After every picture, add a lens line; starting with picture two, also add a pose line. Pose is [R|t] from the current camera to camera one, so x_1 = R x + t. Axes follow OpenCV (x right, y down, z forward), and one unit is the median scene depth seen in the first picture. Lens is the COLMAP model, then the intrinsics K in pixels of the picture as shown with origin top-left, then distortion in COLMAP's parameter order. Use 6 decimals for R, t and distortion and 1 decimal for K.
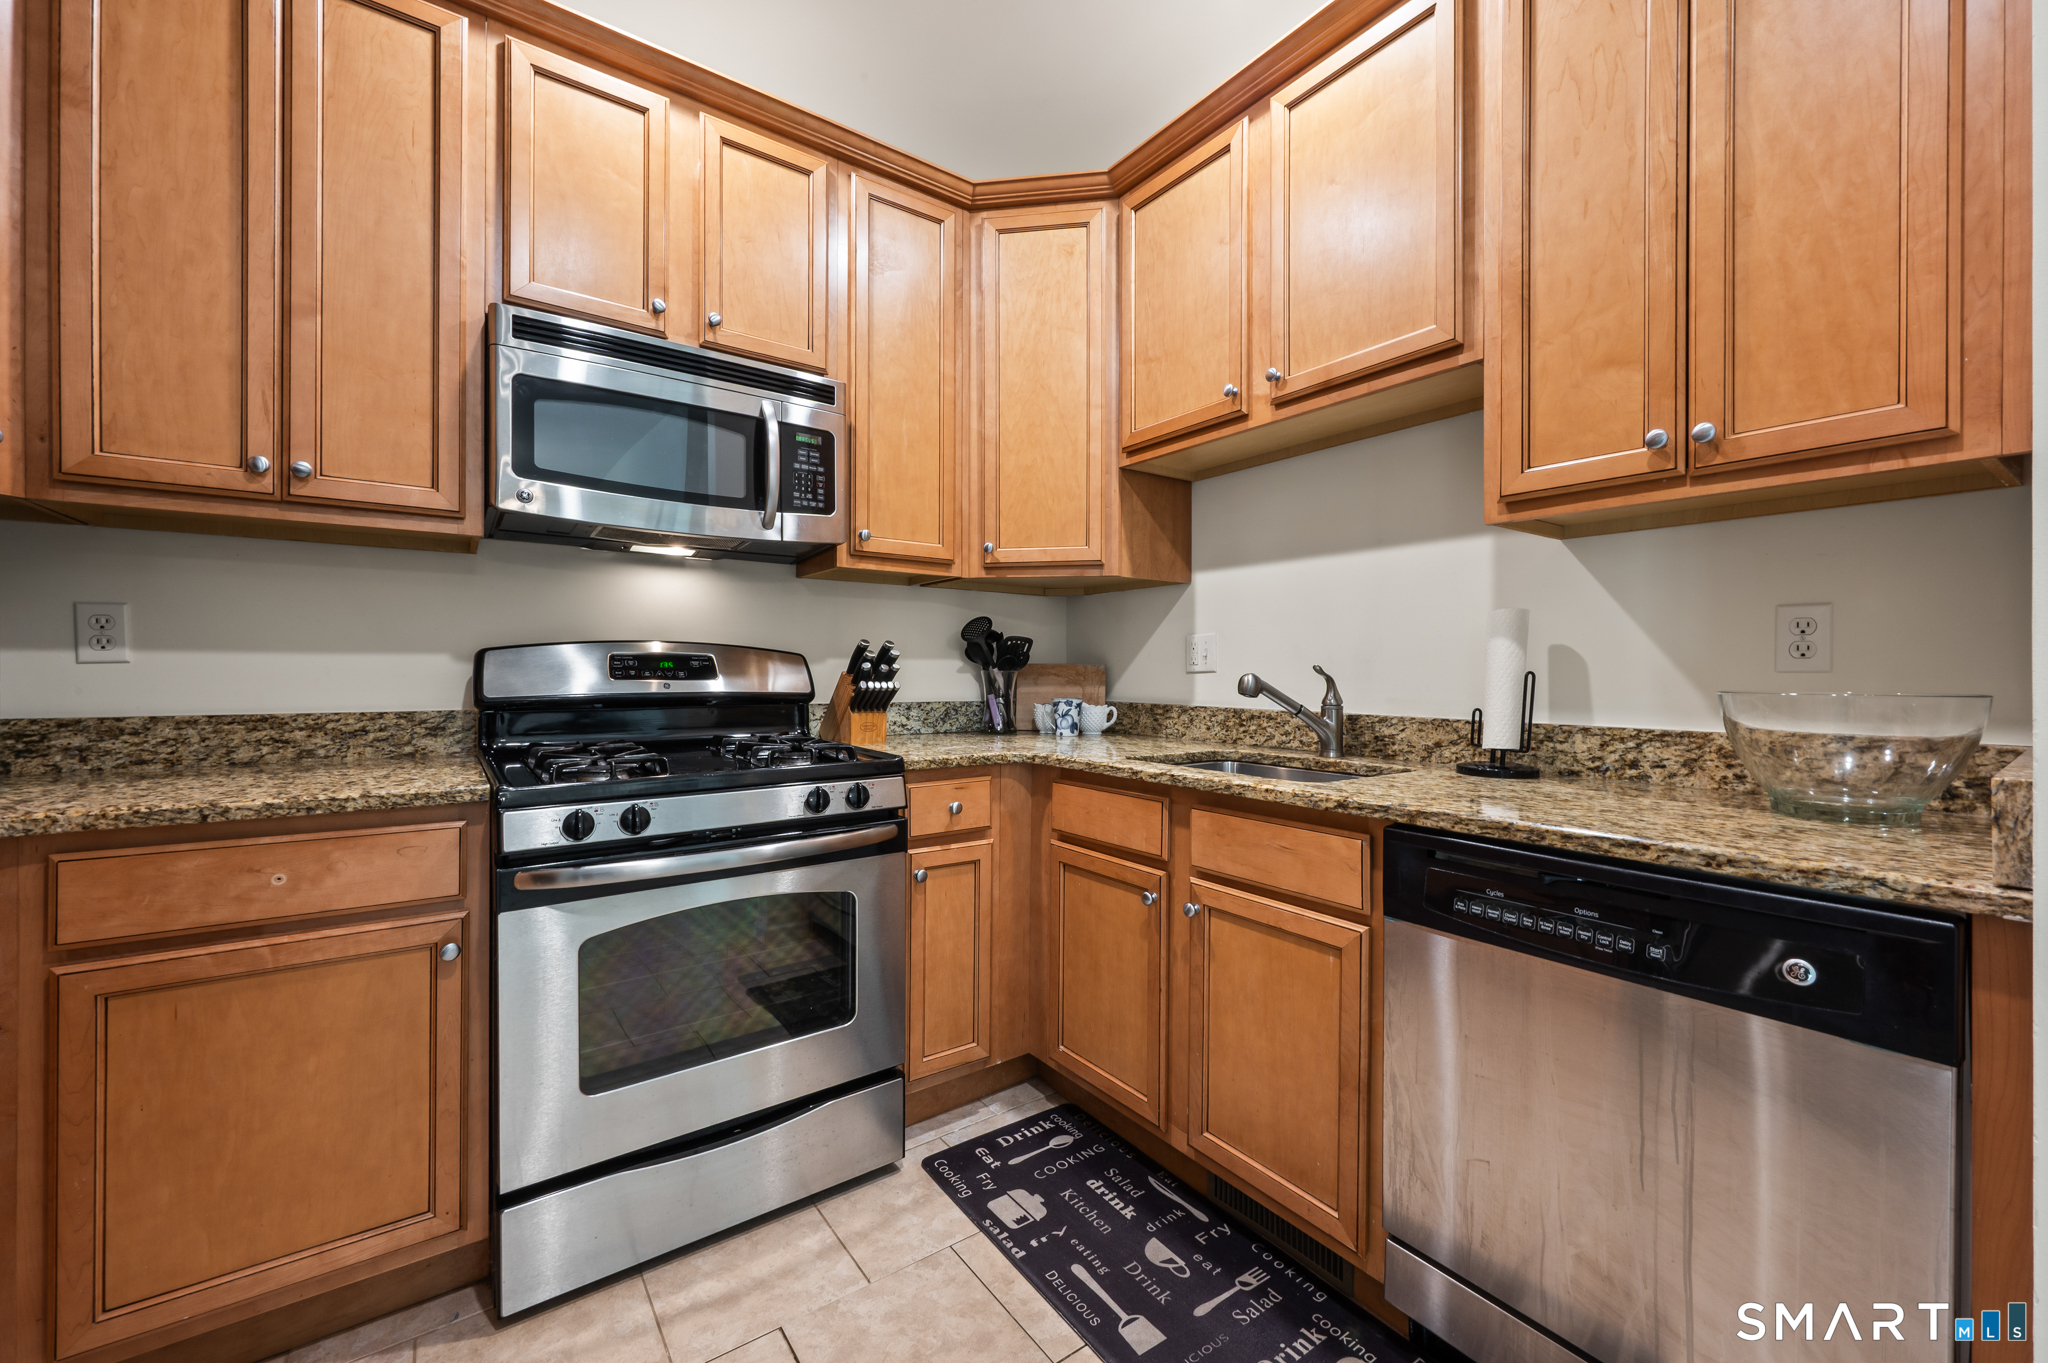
lens RADIAL K [[818.3, 0, 952.6], [0, 818.3, 668.5], [0, 0, 1]] dist [-0.002293, 0.001775]
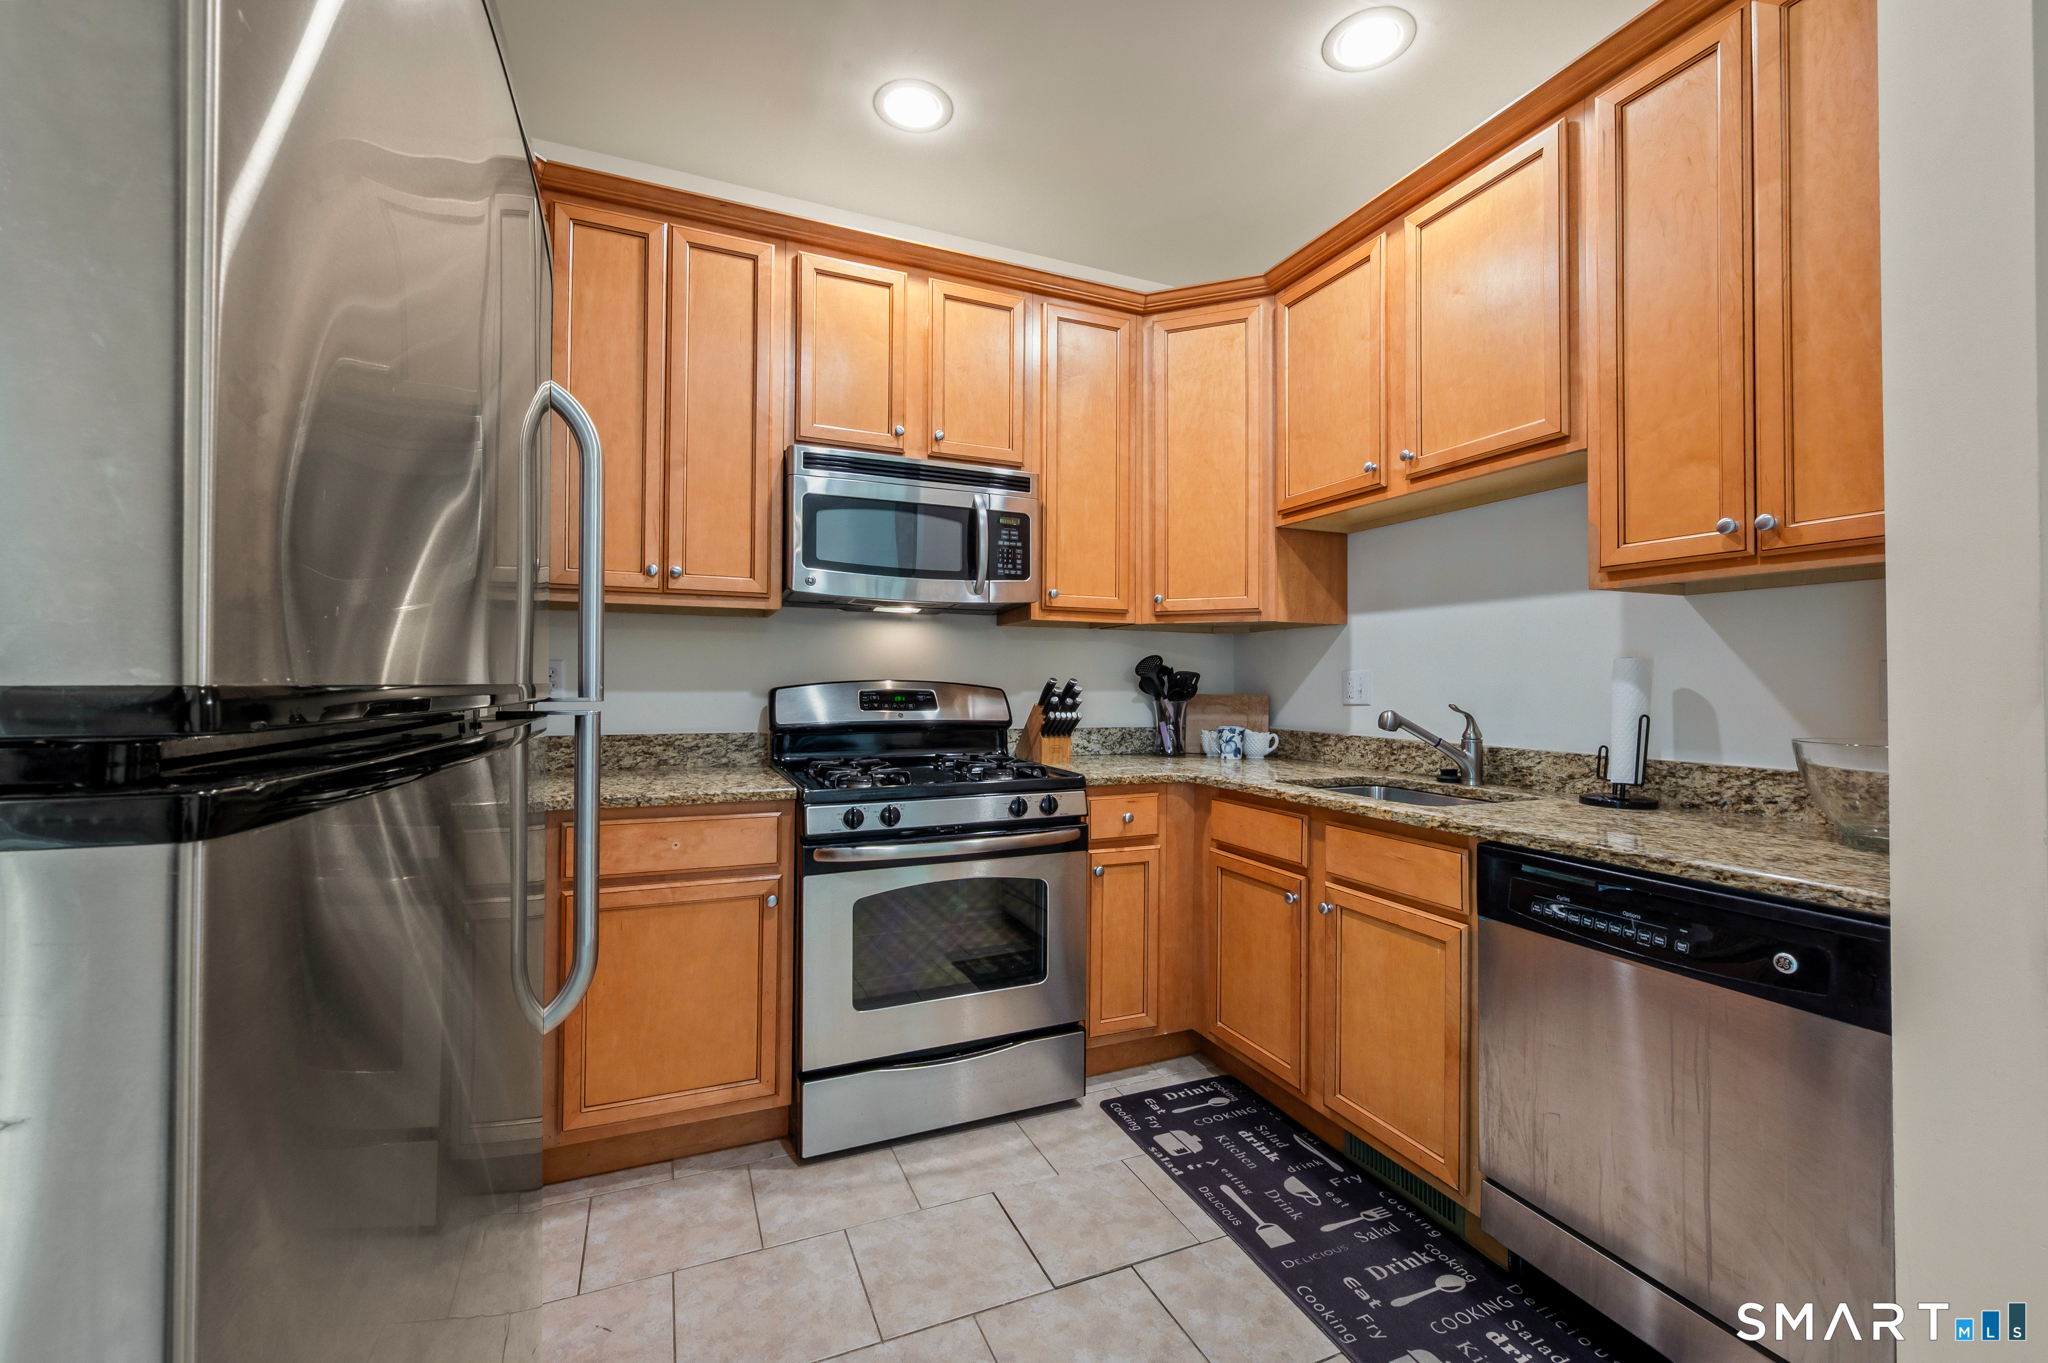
lens RADIAL K [[818.3, 0, 956.9], [0, 818.3, 680.5], [0, 0, 1]] dist [-0.002293, 0.001775]
pose [[0.976845, 0.001444, -0.213944, 0.019073], [-0.001694, 0.999998, -0.000987, -0.042067], [0.213942, 0.001326, 0.976845, -0.317764]]
